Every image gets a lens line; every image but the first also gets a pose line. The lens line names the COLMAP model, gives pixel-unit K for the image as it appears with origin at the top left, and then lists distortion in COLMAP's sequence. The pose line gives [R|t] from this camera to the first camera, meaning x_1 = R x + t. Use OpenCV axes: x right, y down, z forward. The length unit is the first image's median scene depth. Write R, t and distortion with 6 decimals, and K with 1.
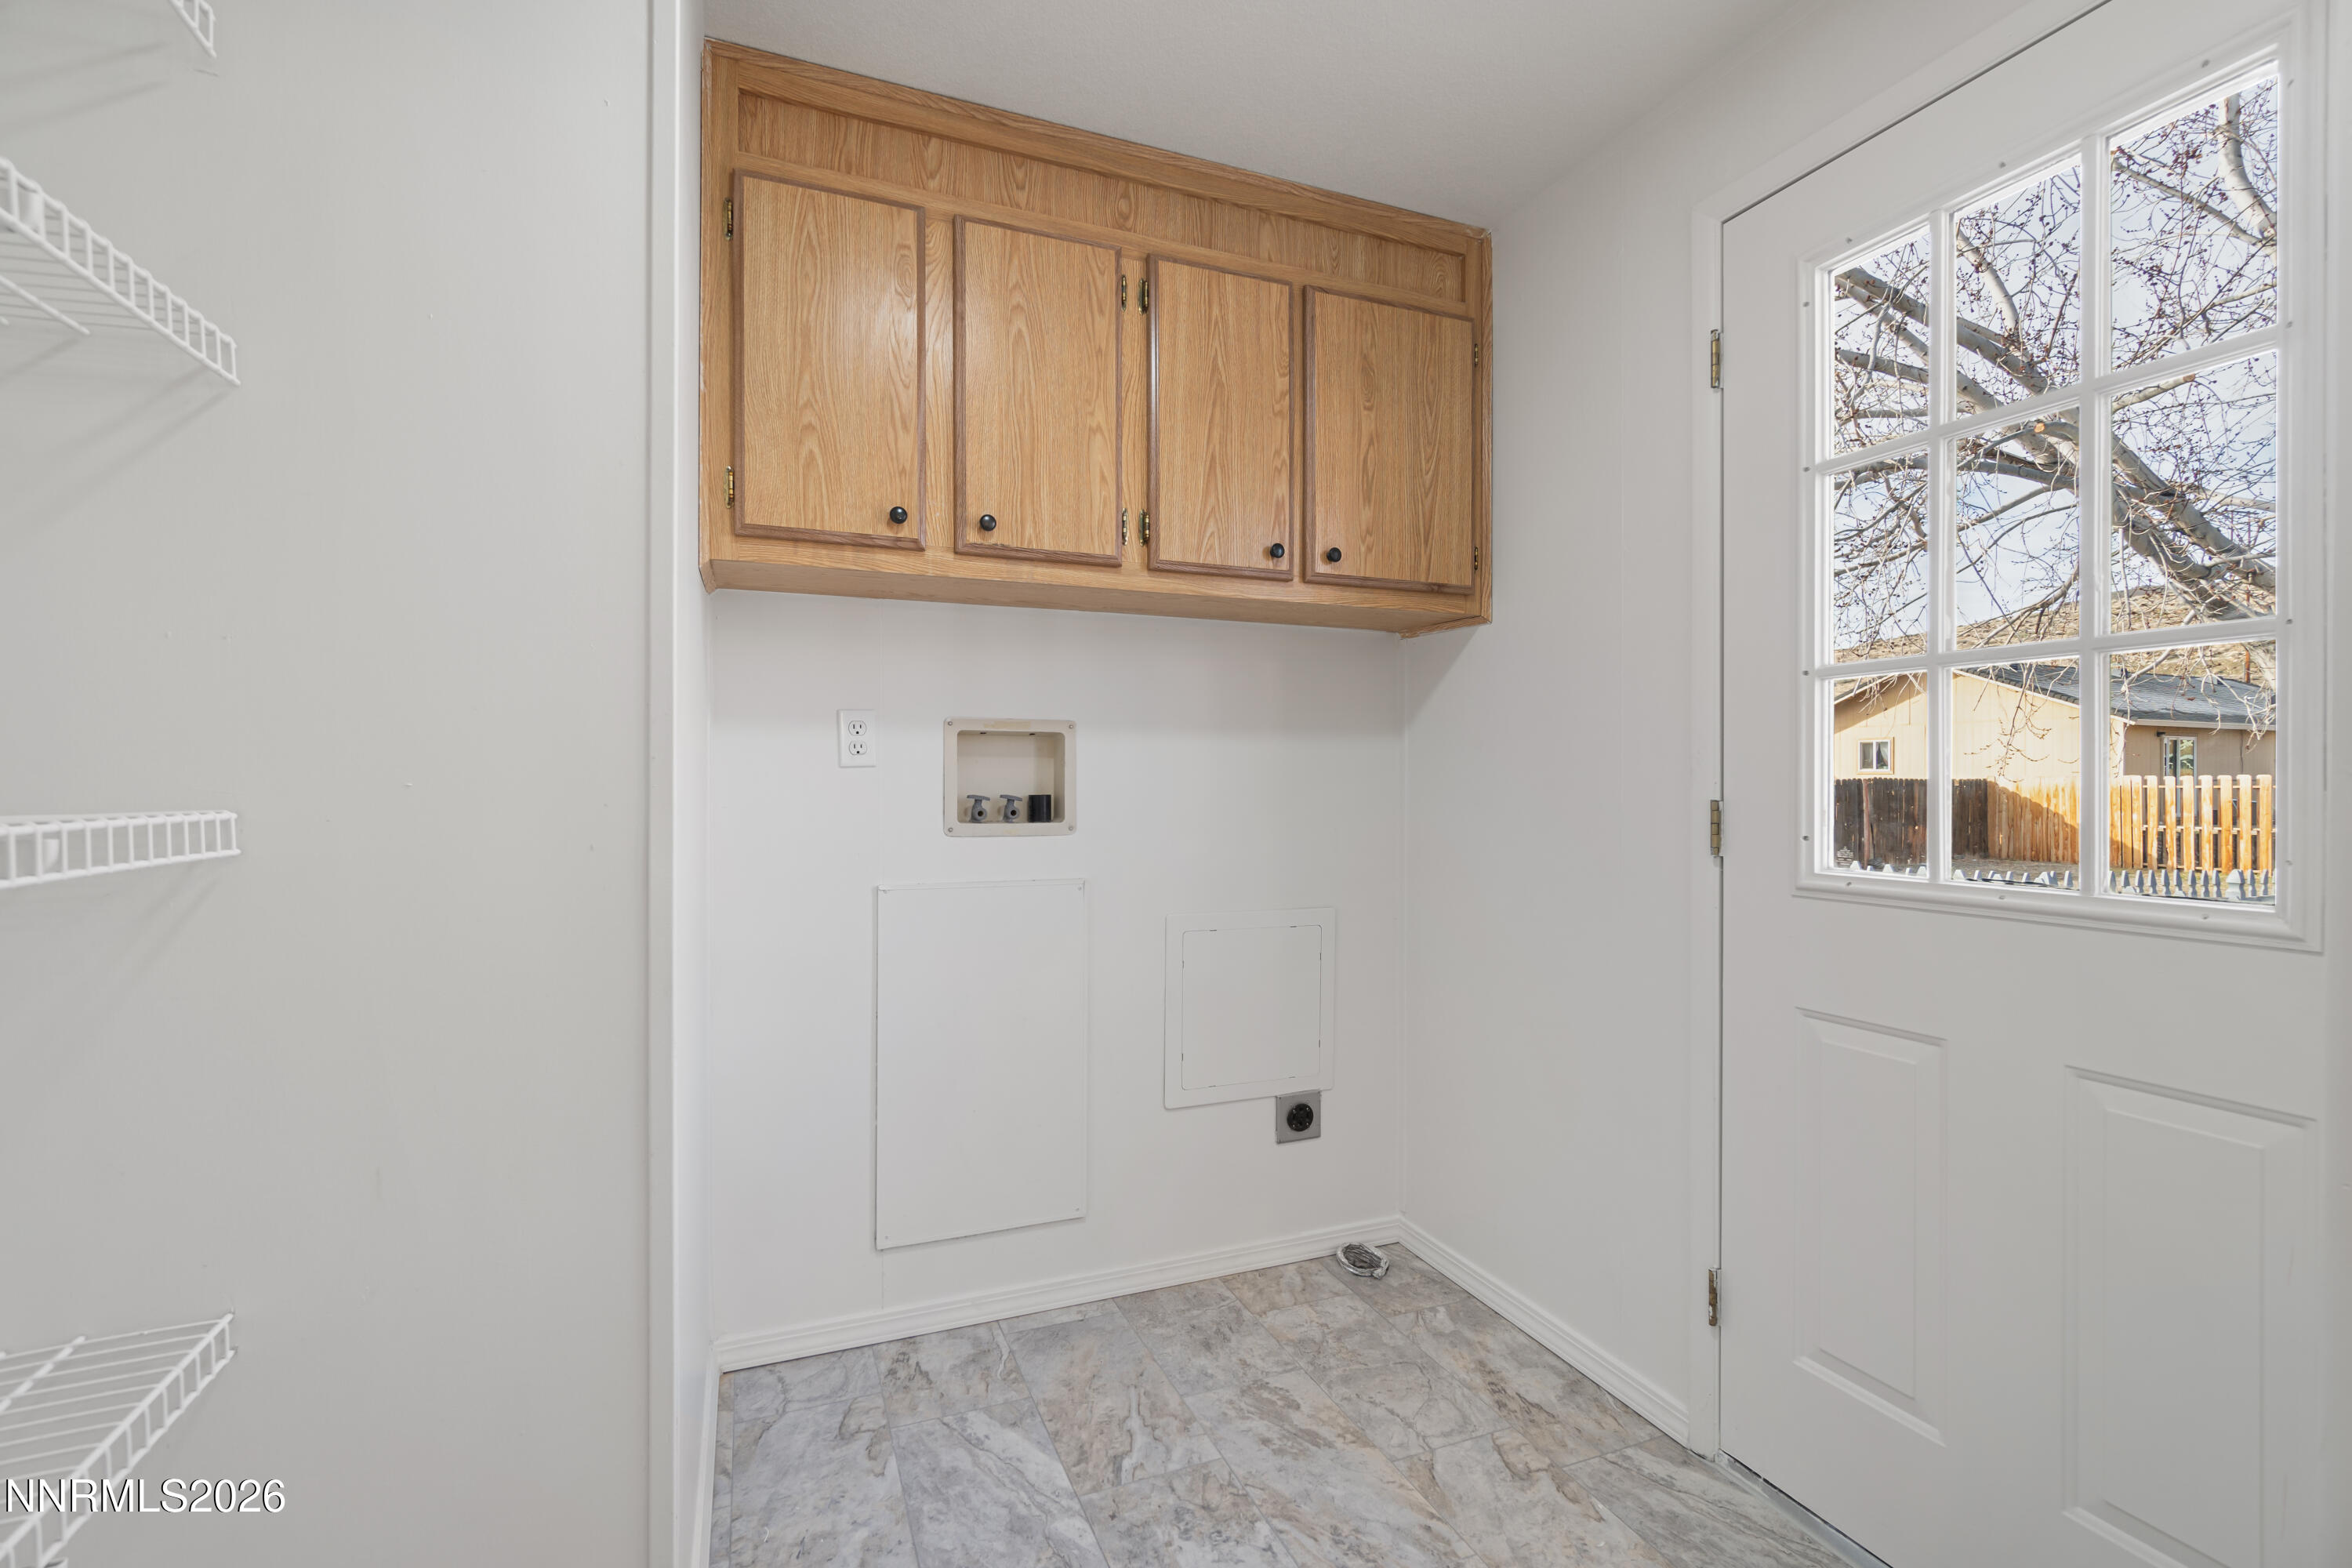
lens RADIAL K [[1010.6, 0, 1161.0], [0, 1010.6, 786.5], [0, 0, 1]] dist [-0.004032, -0.001186]
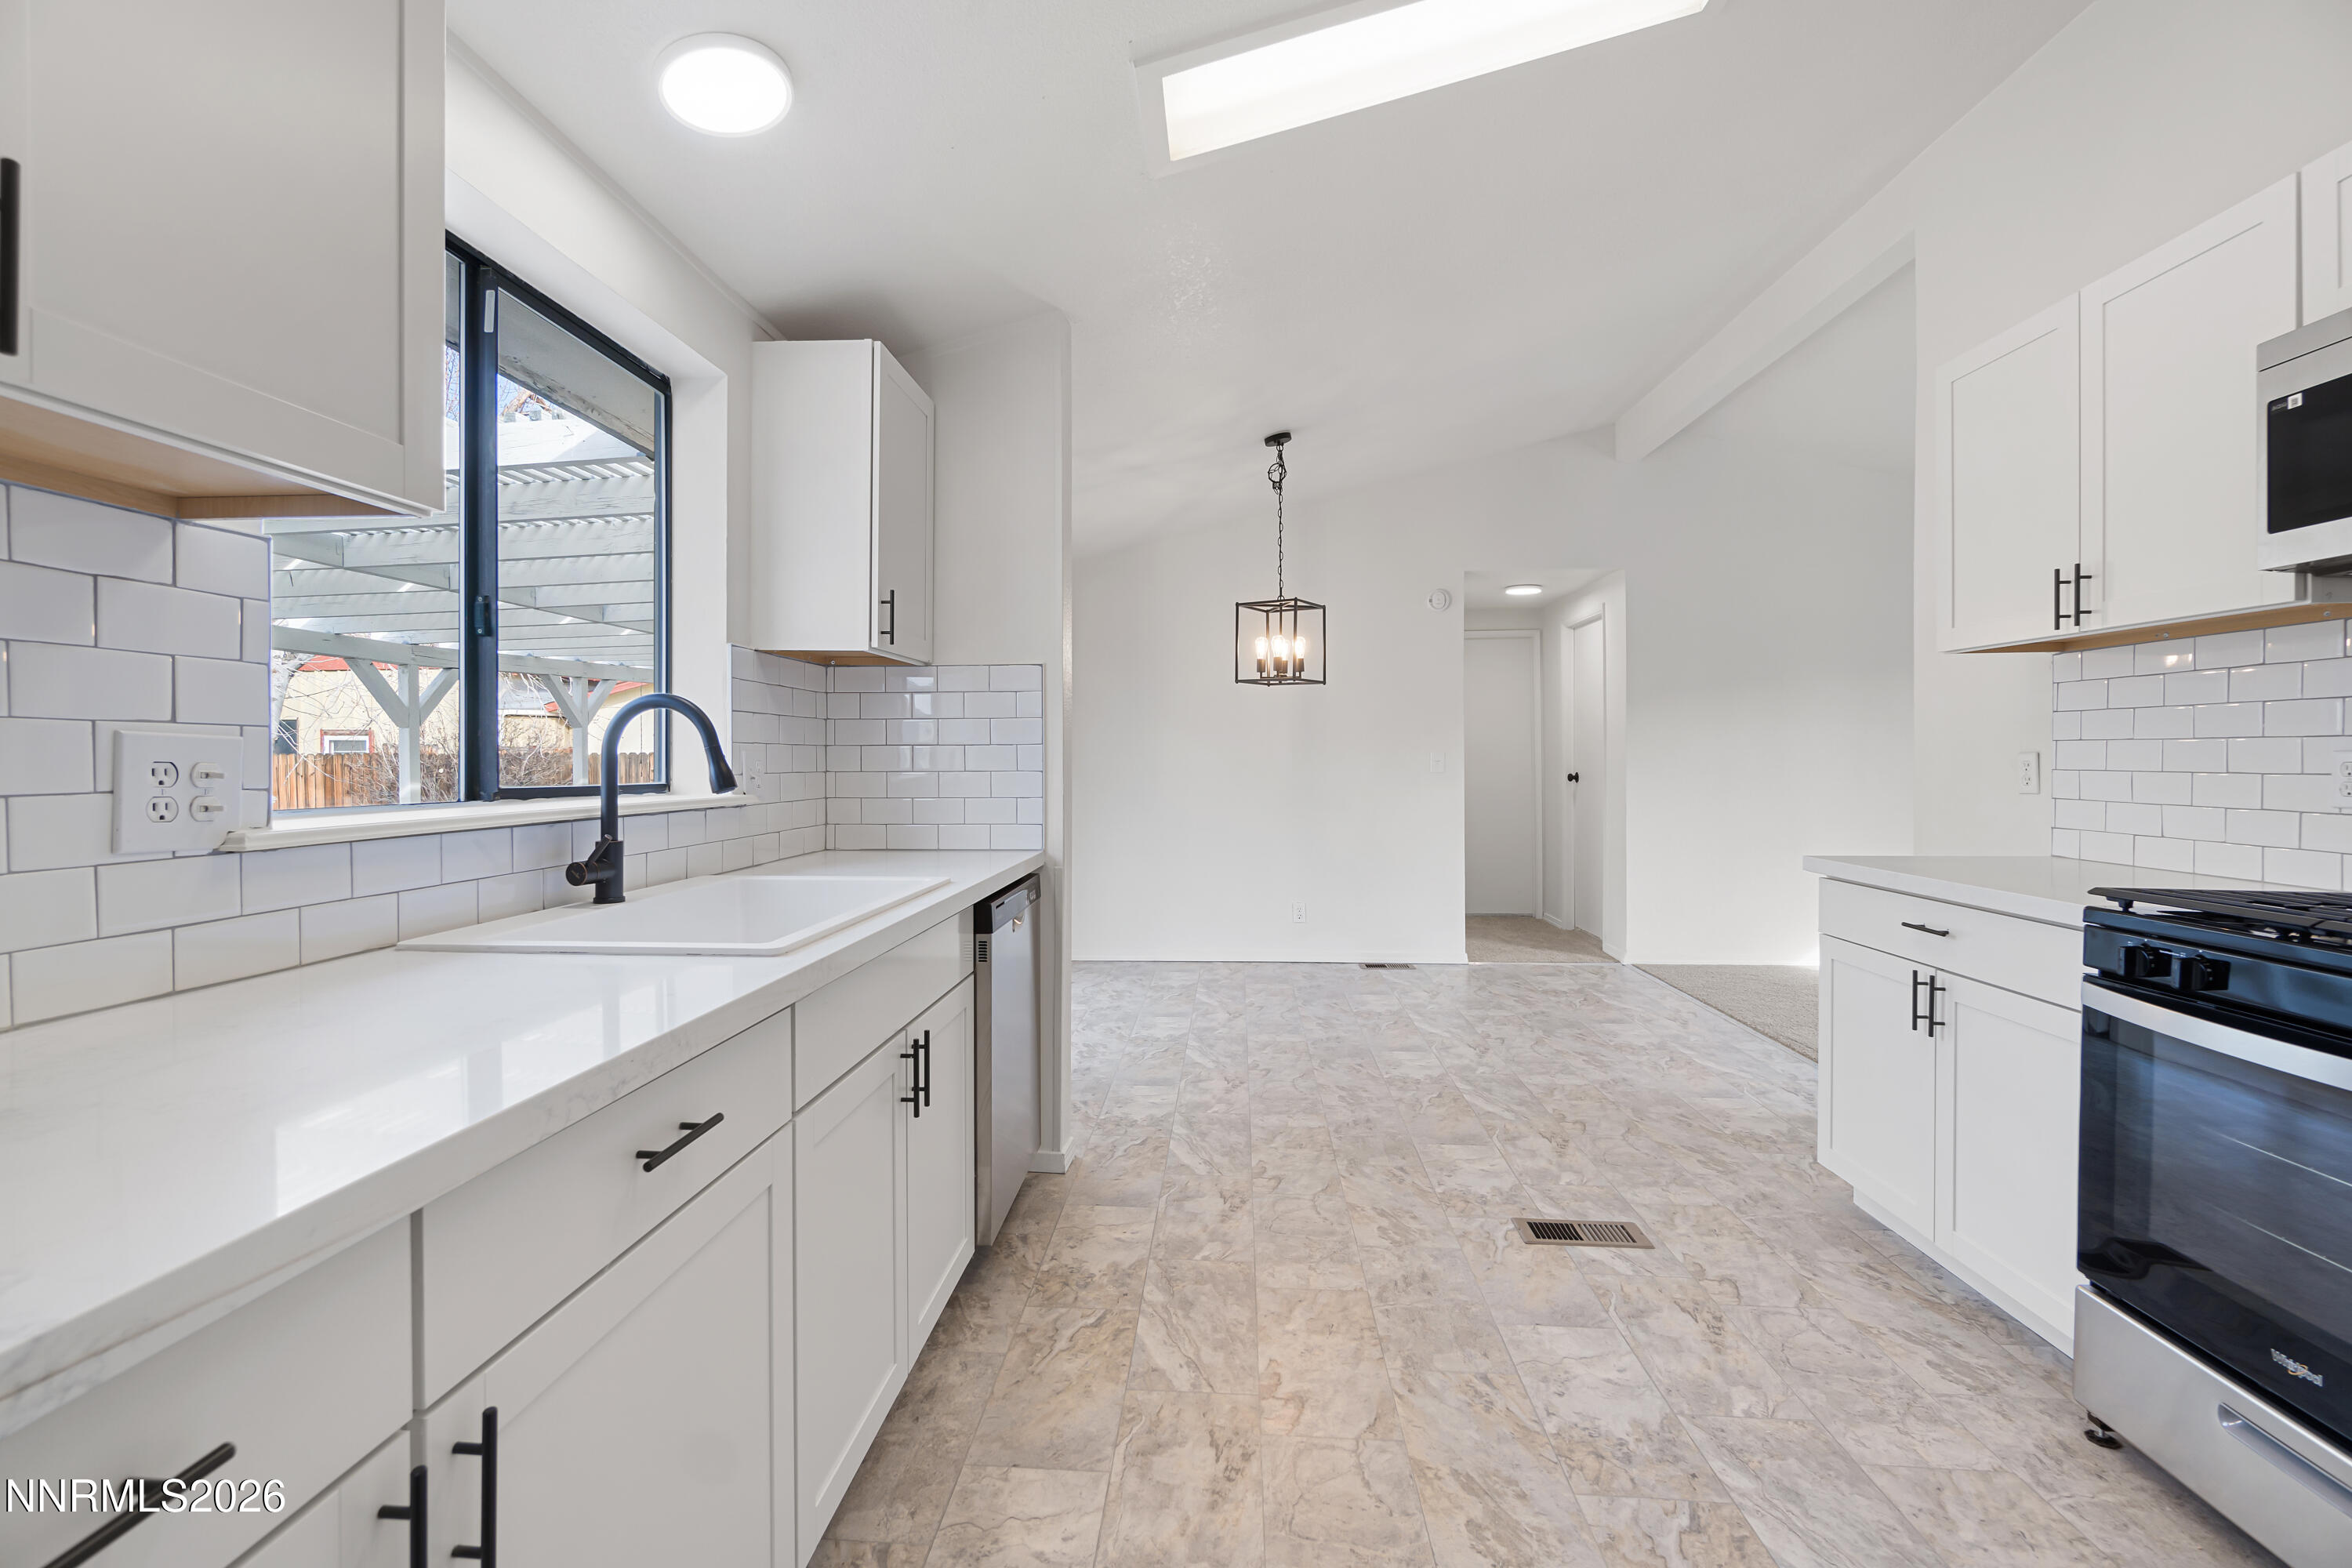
lens RADIAL K [[1010.6, 0, 1162.2], [0, 1010.6, 773.9], [0, 0, 1]] dist [-0.004032, -0.001186]
pose [[-0.898972, -0.006607, 0.437956, -0.002479], [-0.001172, 0.999919, 0.012679, -0.043608], [-0.438004, 0.010885, -0.898907, 2.004071]]
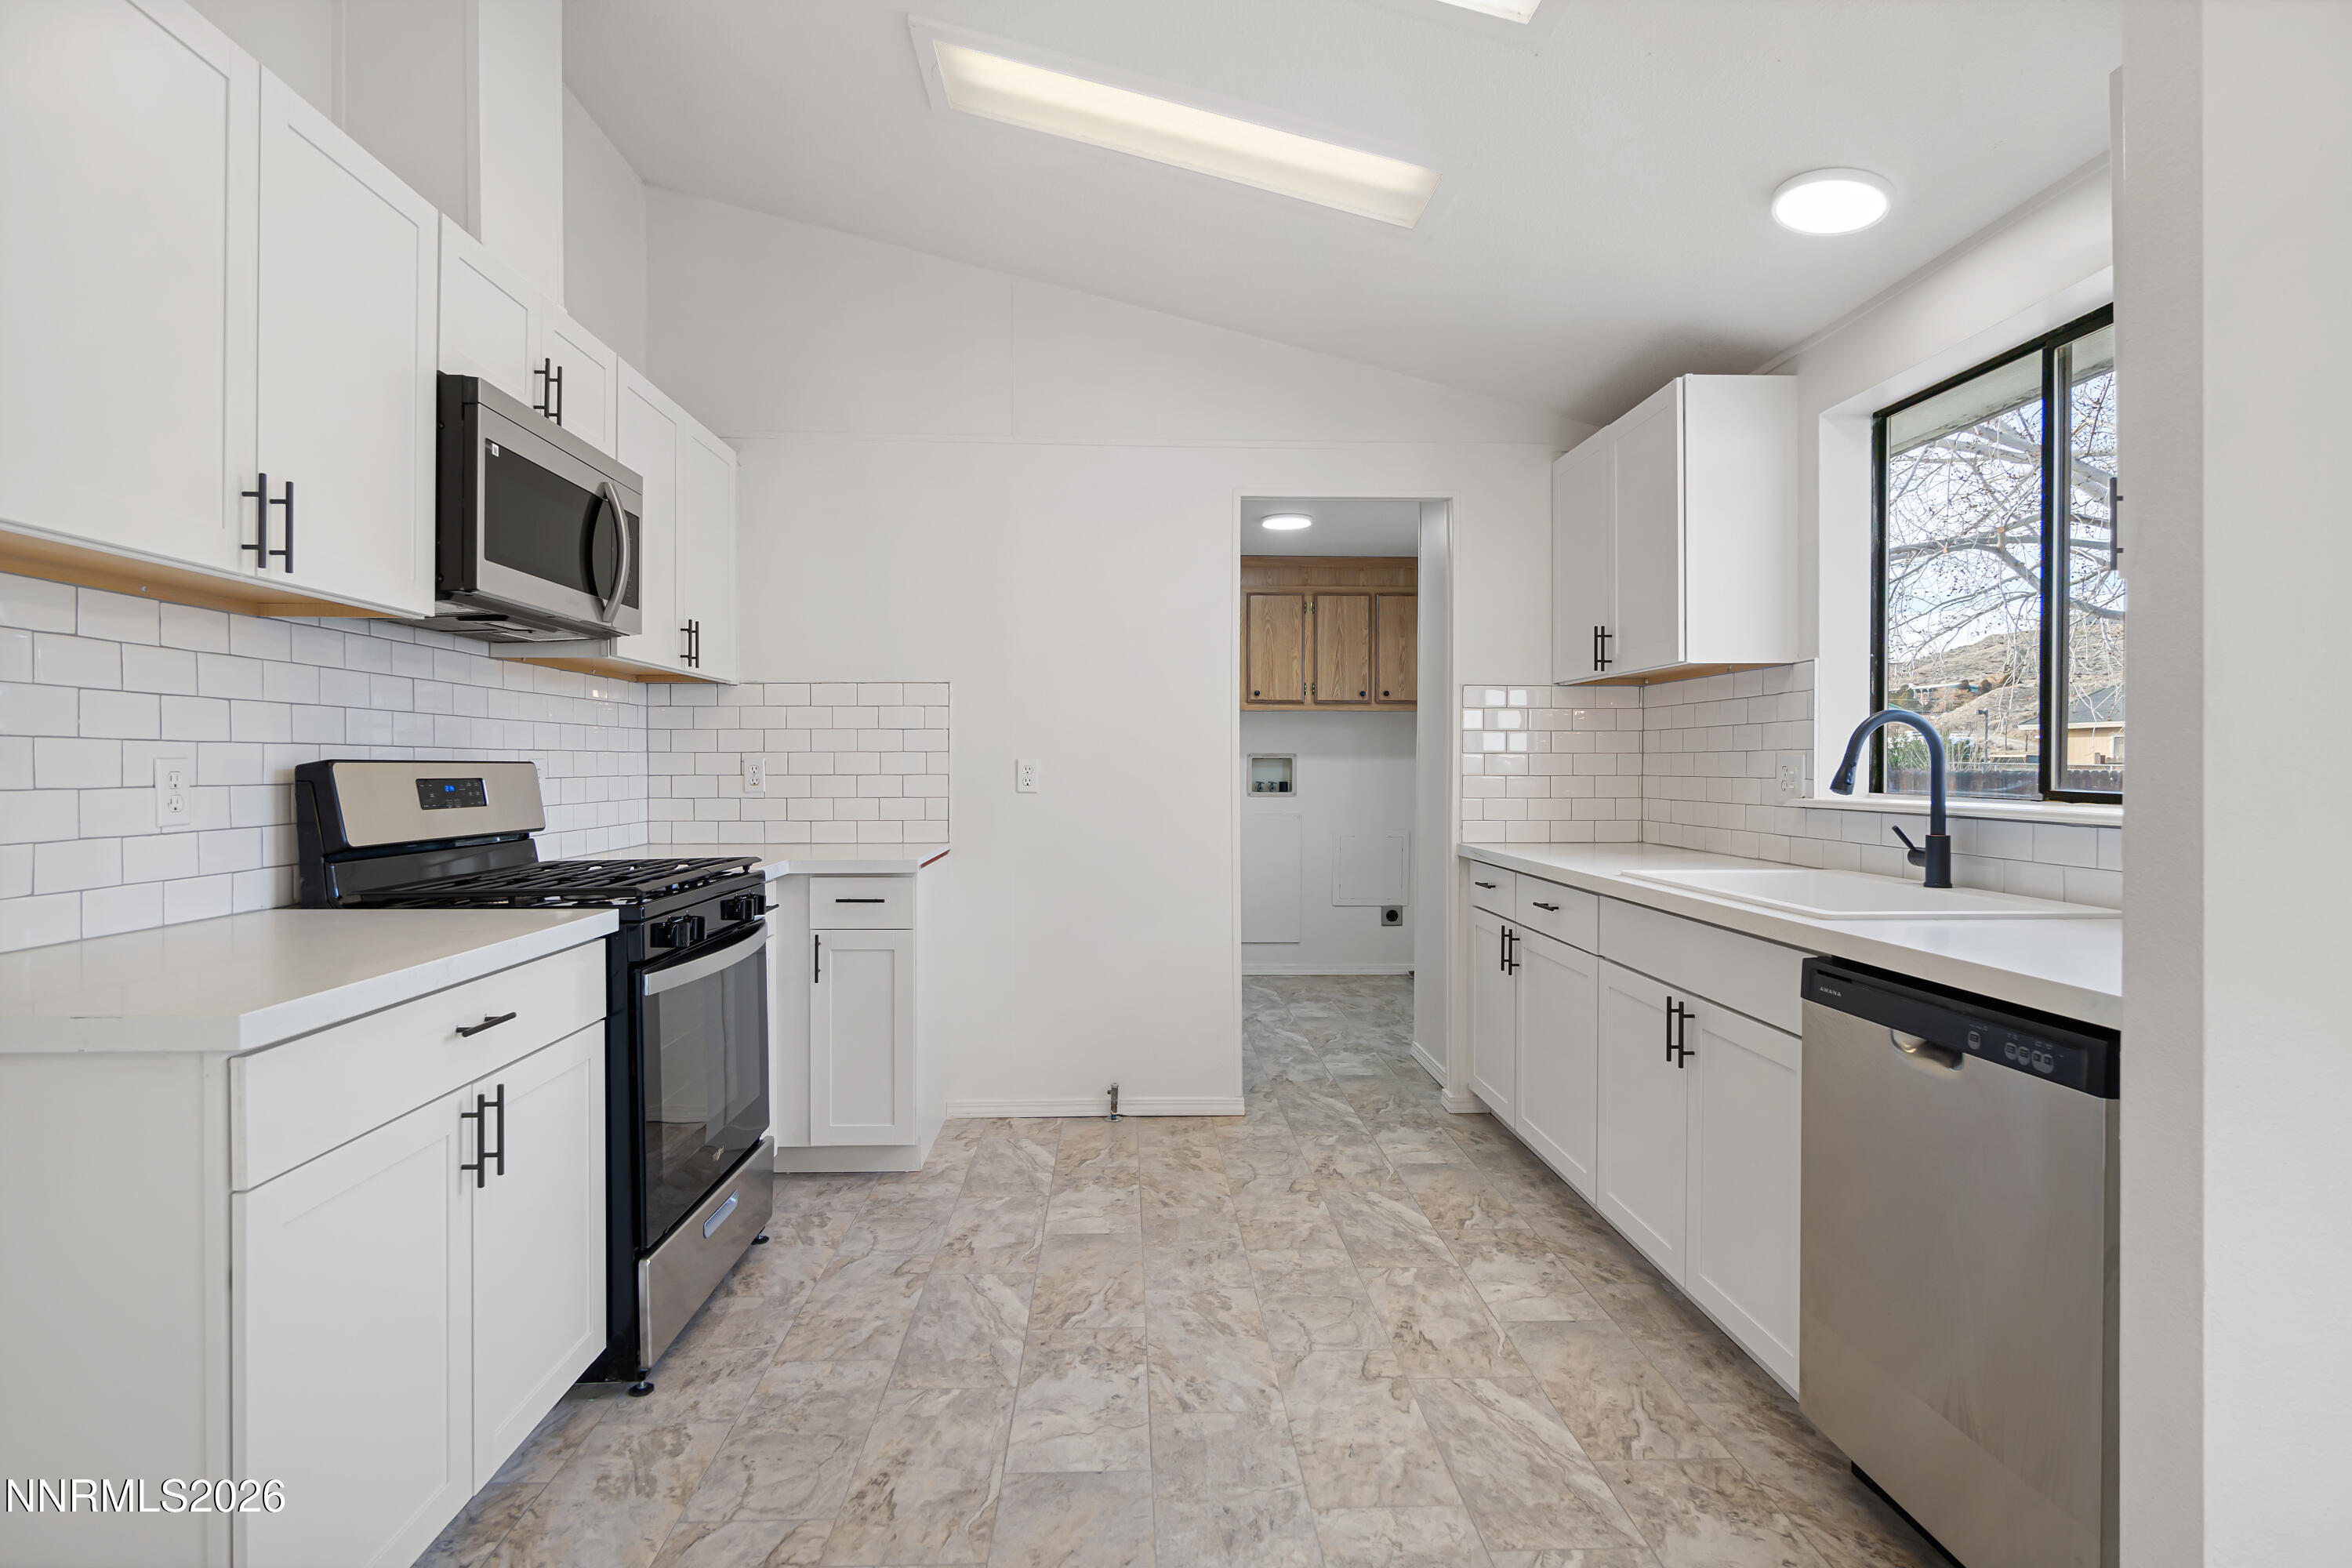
lens RADIAL K [[1174.1, 0, 1165.3], [0, 1174.1, 777.4], [0, 0, 1]] dist [-0.007492, -0.001244]
pose [[0.941604, 0.001481, -0.336718, 0.573119], [0.002788, 0.999922, 0.012192, -0.050156], [0.336710, -0.012419, 0.941527, -0.376632]]
